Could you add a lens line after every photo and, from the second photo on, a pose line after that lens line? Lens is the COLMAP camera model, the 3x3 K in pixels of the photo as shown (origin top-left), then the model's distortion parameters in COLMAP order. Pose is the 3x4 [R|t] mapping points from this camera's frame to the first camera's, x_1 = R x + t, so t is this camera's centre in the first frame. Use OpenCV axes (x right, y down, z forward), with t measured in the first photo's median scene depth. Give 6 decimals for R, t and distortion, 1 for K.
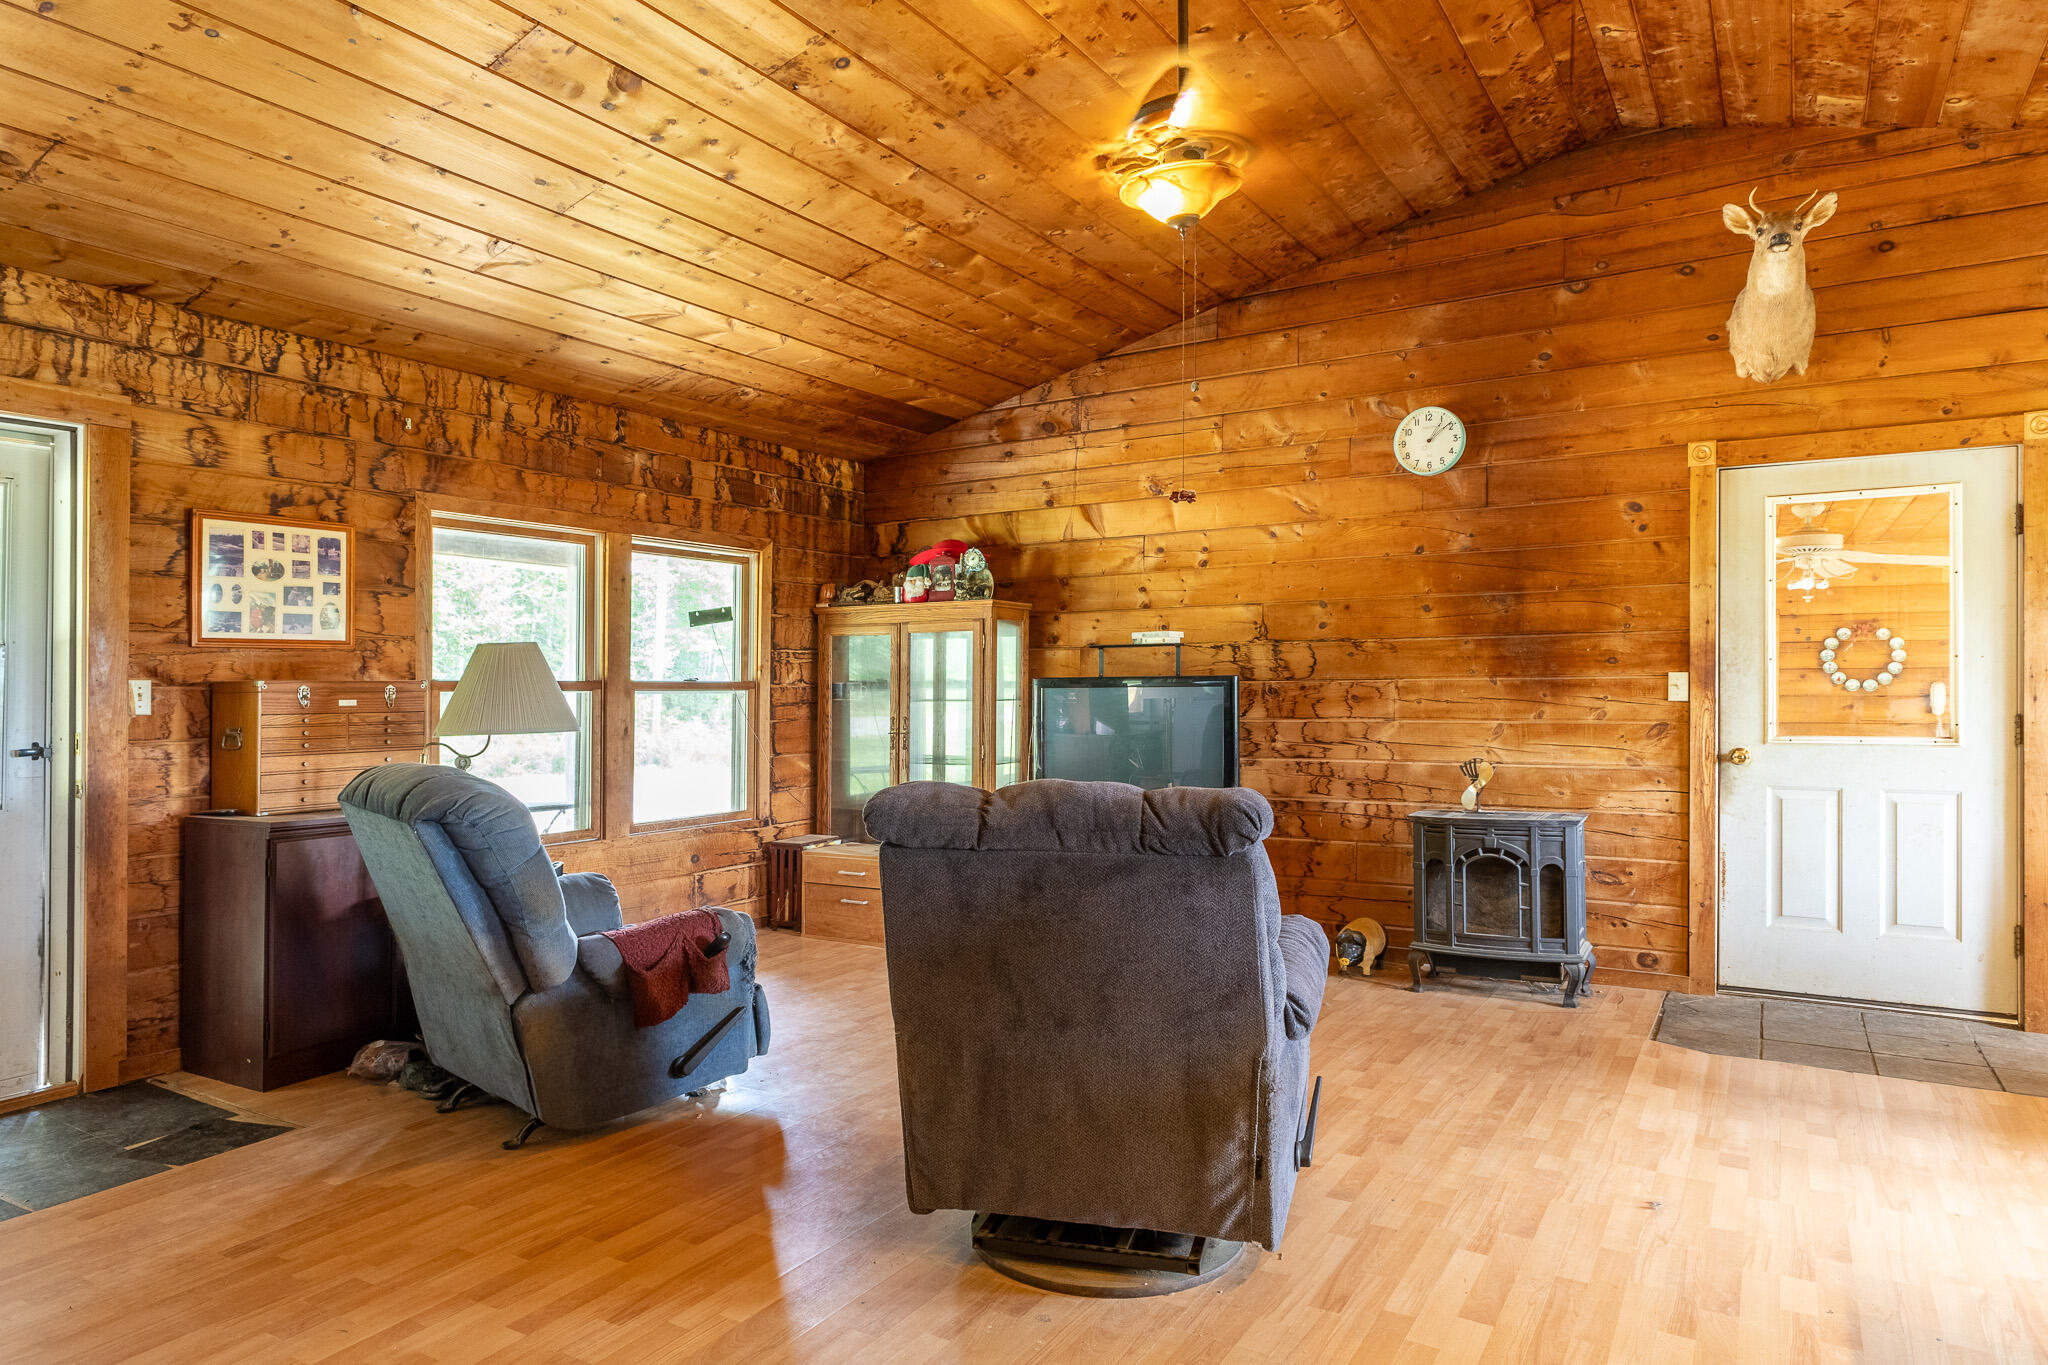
lens RADIAL K [[1295.0, 0, 948.7], [0, 1295.0, 706.7], [0, 0, 1]] dist [0.002694, -0.008672]
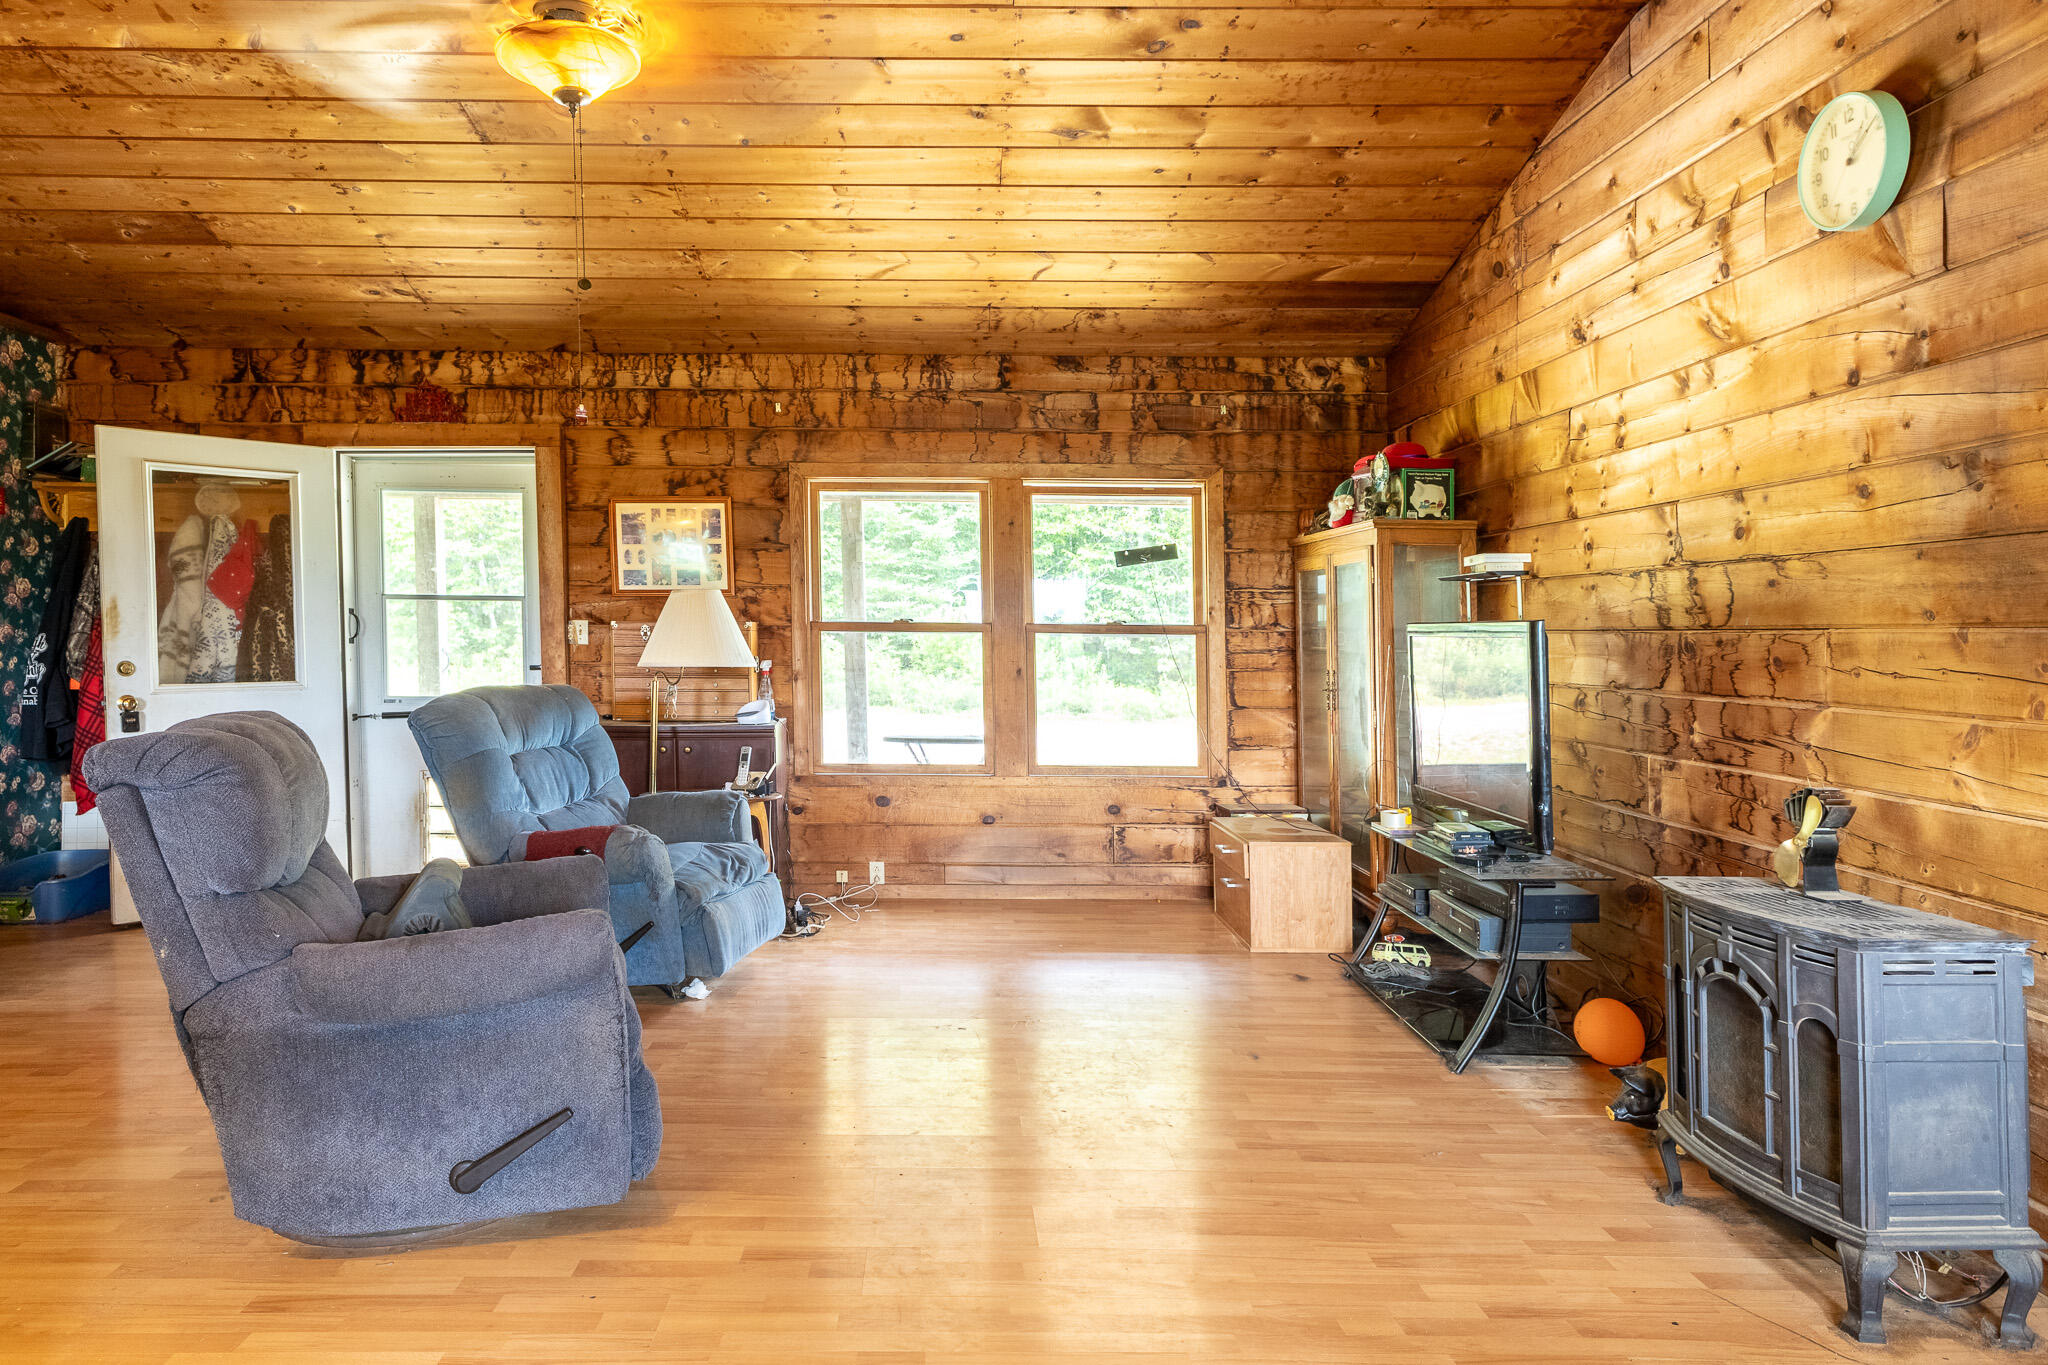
lens RADIAL K [[1295.0, 0, 948.7], [0, 1295.0, 706.7], [0, 0, 1]] dist [0.002694, -0.008672]
pose [[0.540462, 0.060402, -0.839197, 0.653094], [-0.023541, 0.998115, 0.056679, -0.012358], [0.841039, -0.010878, 0.540865, 0.451578]]
